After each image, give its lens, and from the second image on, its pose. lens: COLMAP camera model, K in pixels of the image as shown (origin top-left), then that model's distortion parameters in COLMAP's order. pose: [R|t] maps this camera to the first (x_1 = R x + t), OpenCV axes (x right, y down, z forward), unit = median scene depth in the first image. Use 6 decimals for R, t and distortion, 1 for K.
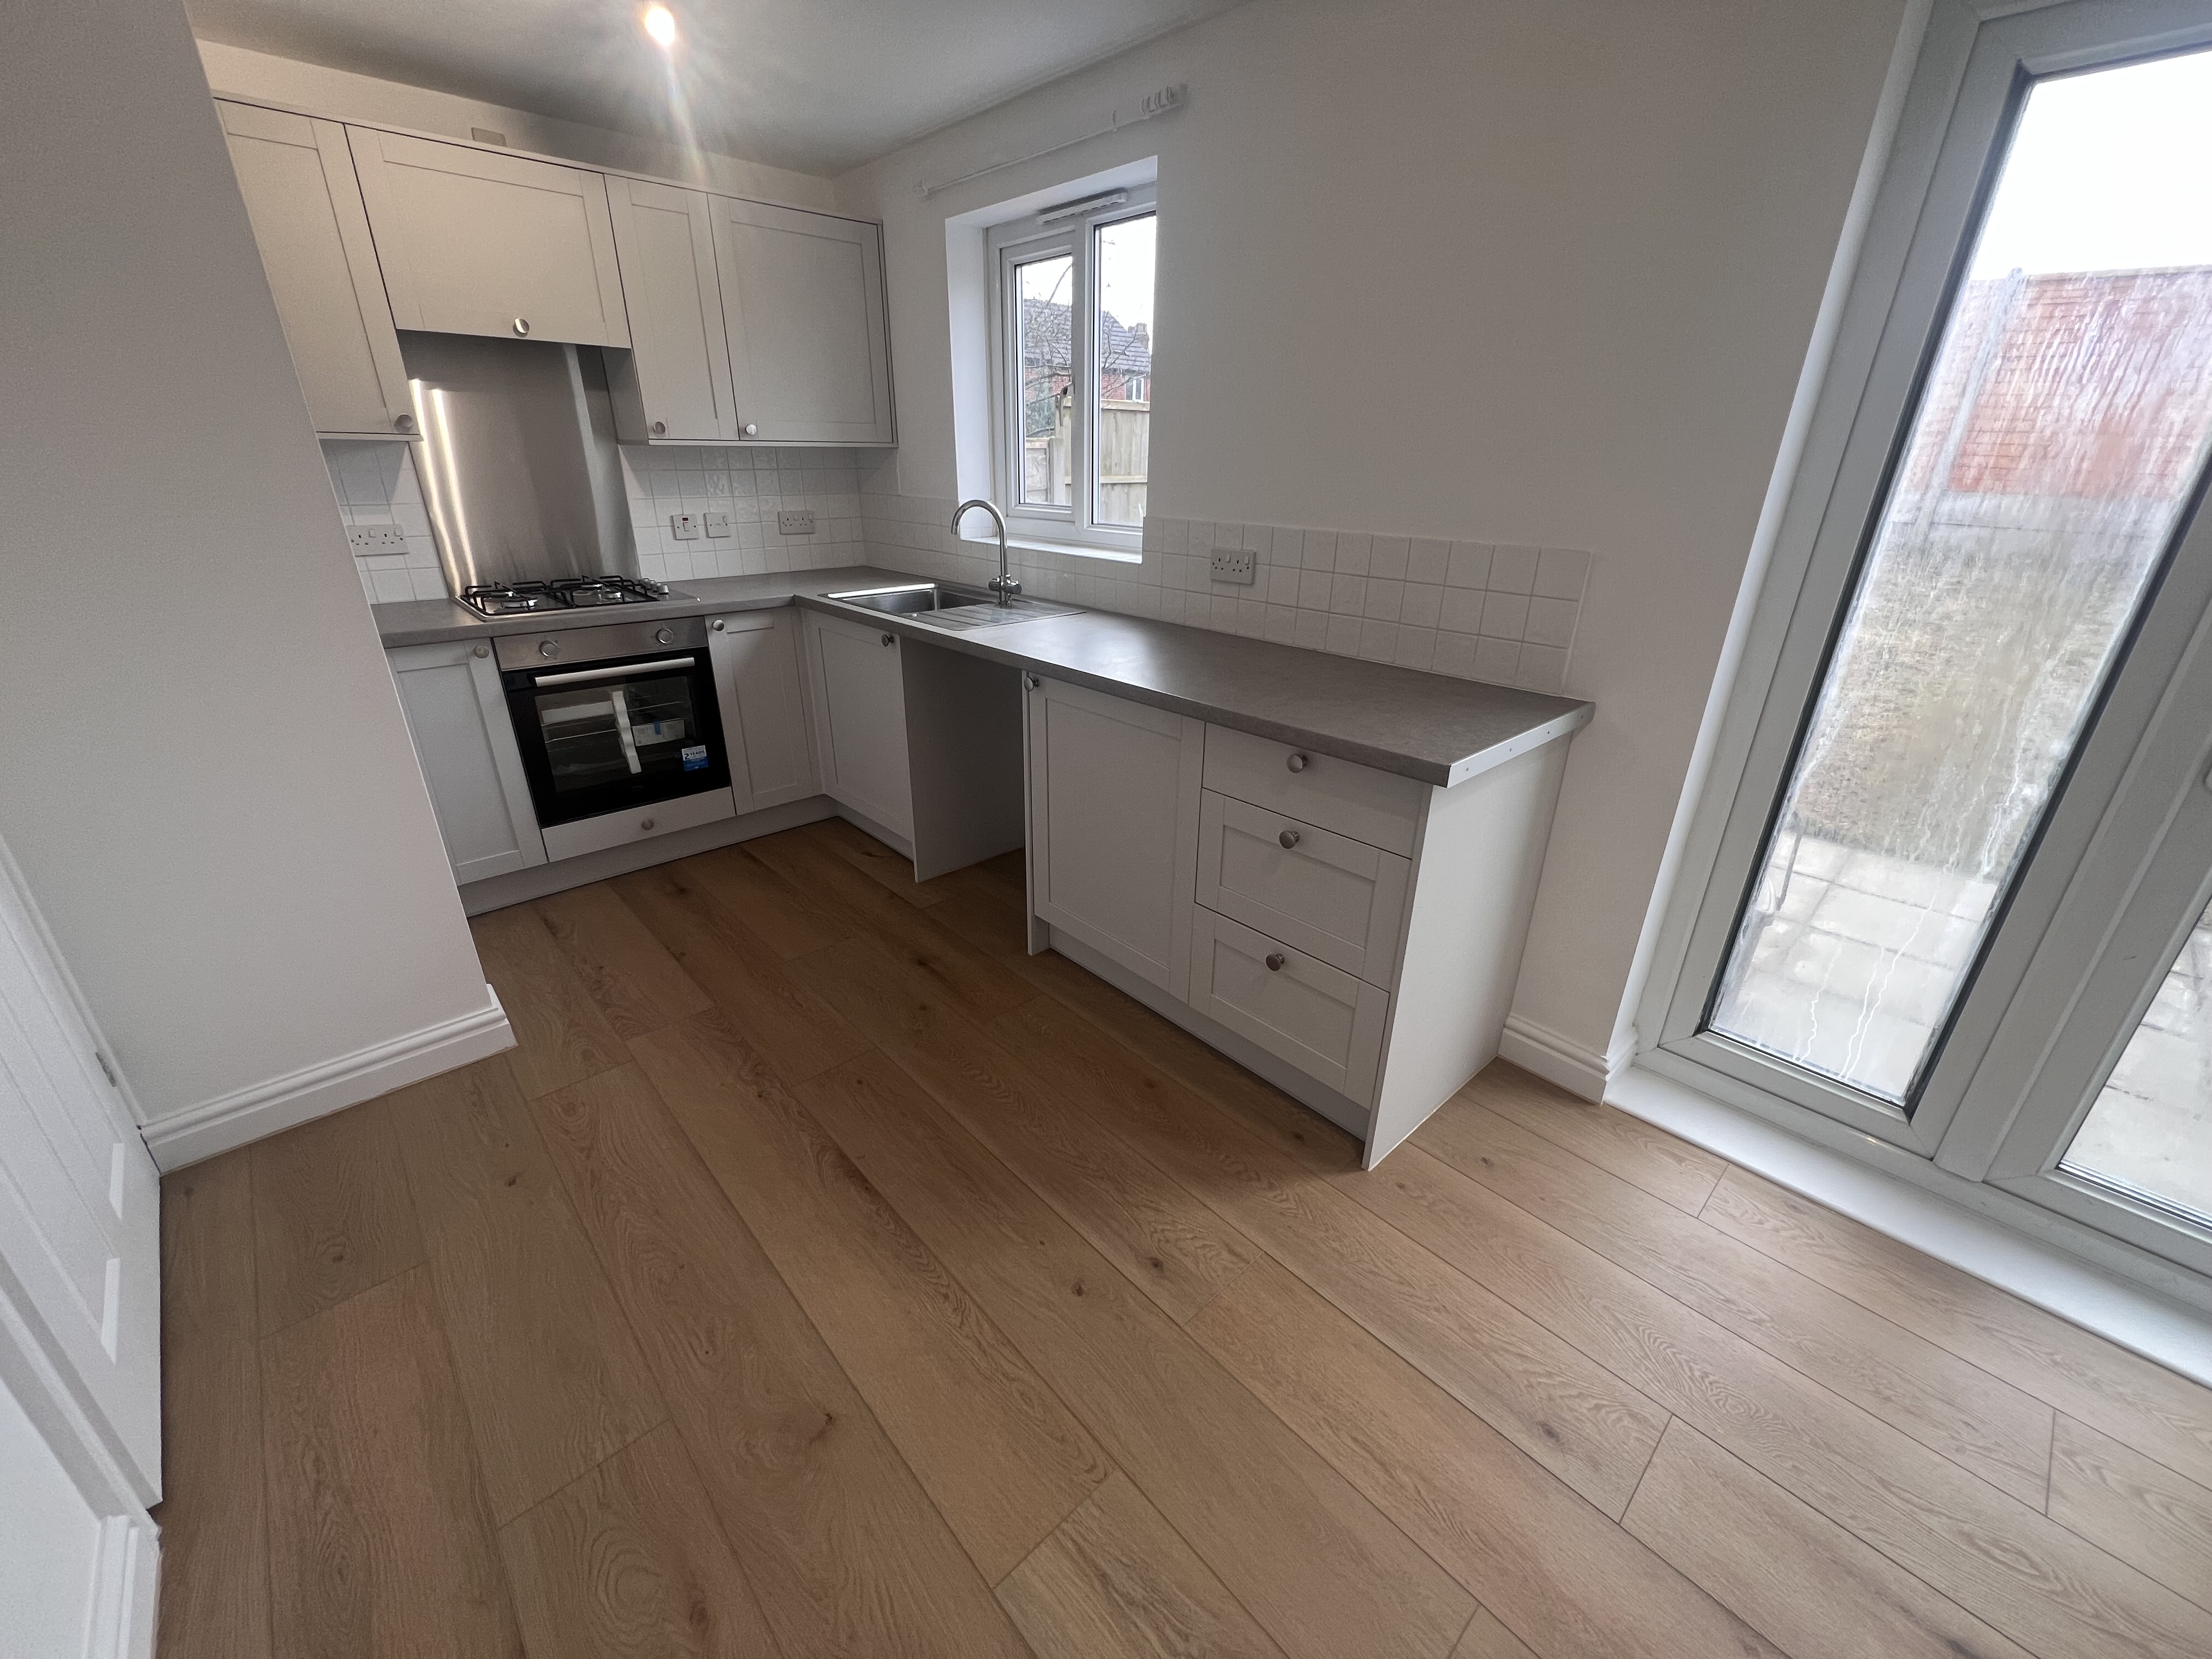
lens RADIAL K [[881.7, 0, 1103.9], [0, 881.7, 823.6], [0, 0, 1]] dist [0.000630, -0.000502]
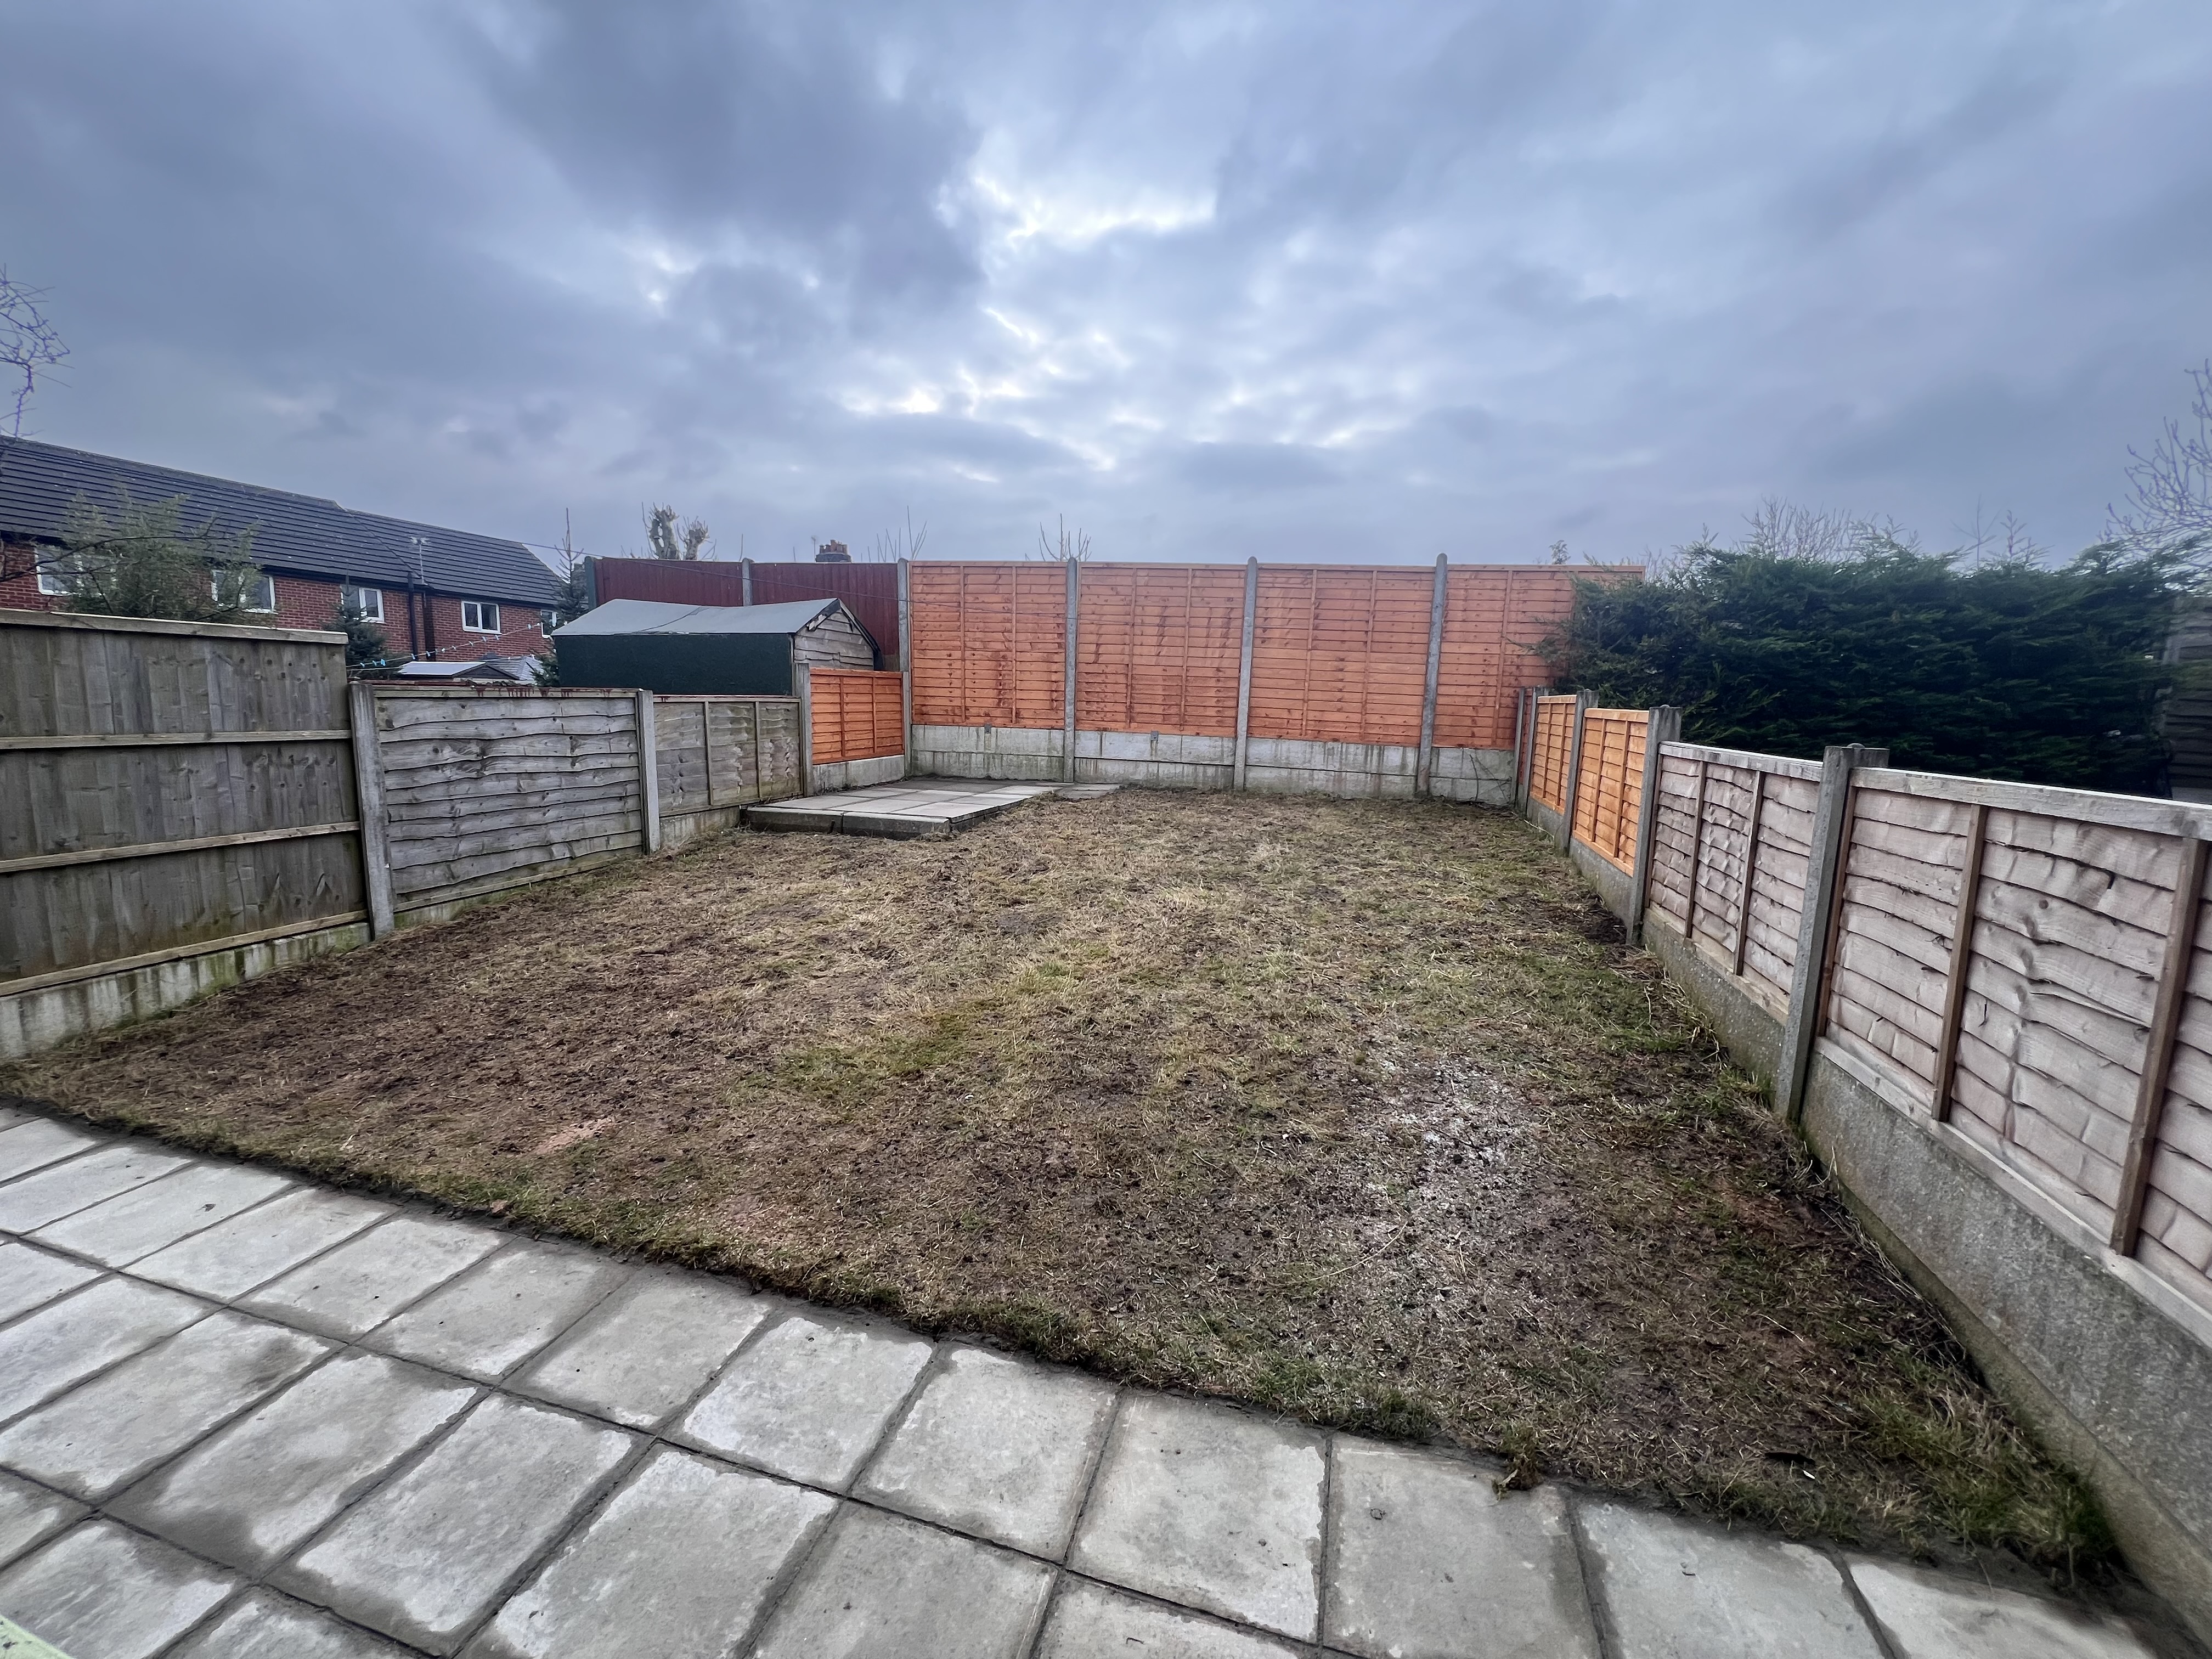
lens RADIAL K [[881.7, 0, 1109.4], [0, 881.7, 827.2], [0, 0, 1]] dist [0.000630, -0.000502]
pose [[0.866295, -0.057928, 0.496163, 0.456435], [0.179307, 0.963120, -0.200622, -0.148552], [-0.466243, 0.262763, 0.844733, 0.354914]]
